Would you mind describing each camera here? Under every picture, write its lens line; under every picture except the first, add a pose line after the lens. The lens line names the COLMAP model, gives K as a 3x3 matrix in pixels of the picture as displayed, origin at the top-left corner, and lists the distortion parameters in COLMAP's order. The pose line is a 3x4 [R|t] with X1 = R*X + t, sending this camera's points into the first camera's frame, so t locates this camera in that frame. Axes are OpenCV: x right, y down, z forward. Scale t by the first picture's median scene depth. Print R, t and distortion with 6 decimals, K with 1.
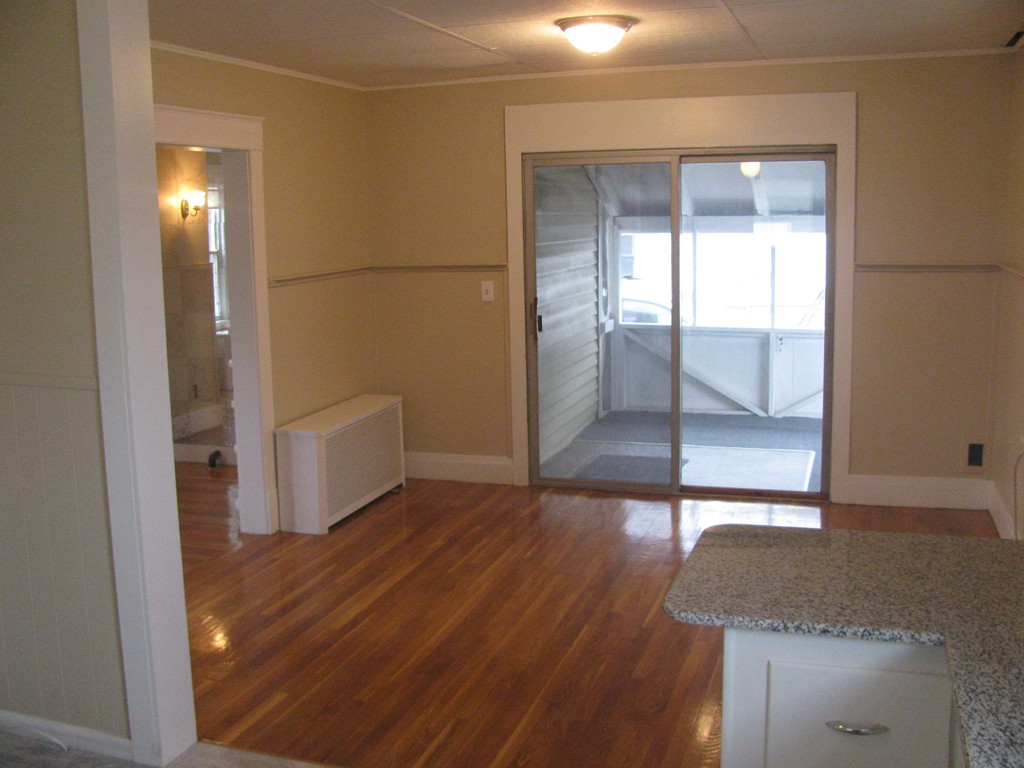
lens RADIAL K [[1076.1, 0, 512.7], [0, 1076.1, 377.8], [0, 0, 1]] dist [-0.093502, 0.000000]
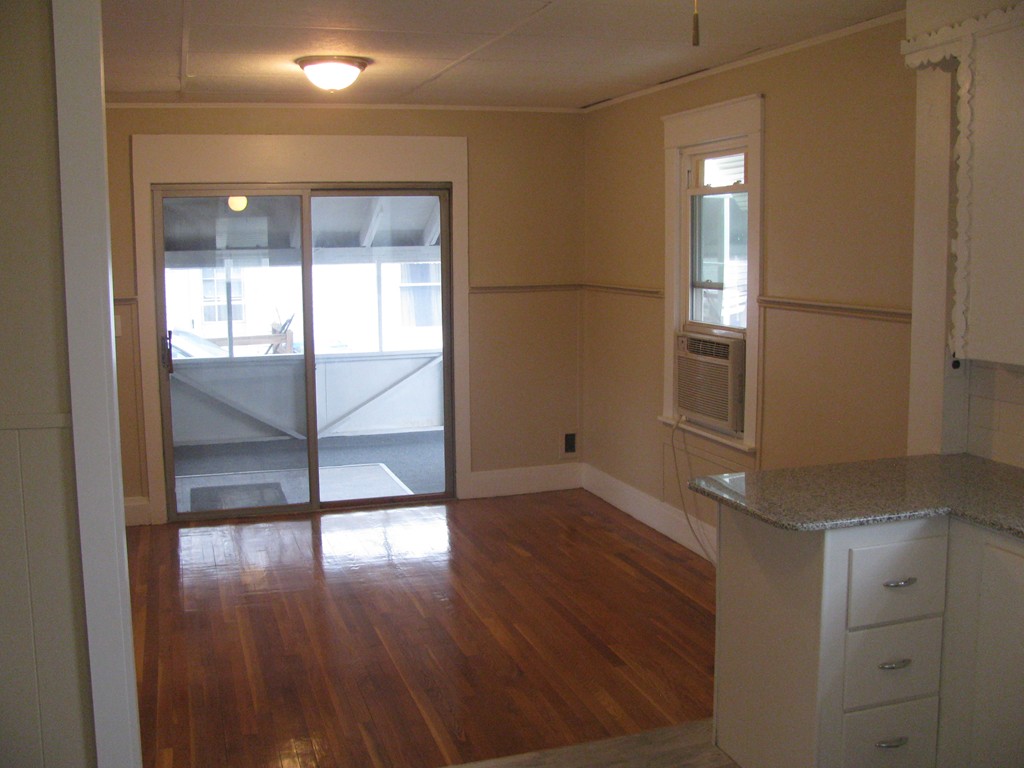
lens RADIAL K [[1076.1, 0, 509.0], [0, 1076.1, 383.4], [0, 0, 1]] dist [-0.093502, 0.000000]
pose [[0.818138, -0.068261, 0.570956, -0.310554], [0.086539, 0.996236, -0.004899, 0.005888], [-0.568472, 0.053418, 0.820966, 0.032832]]
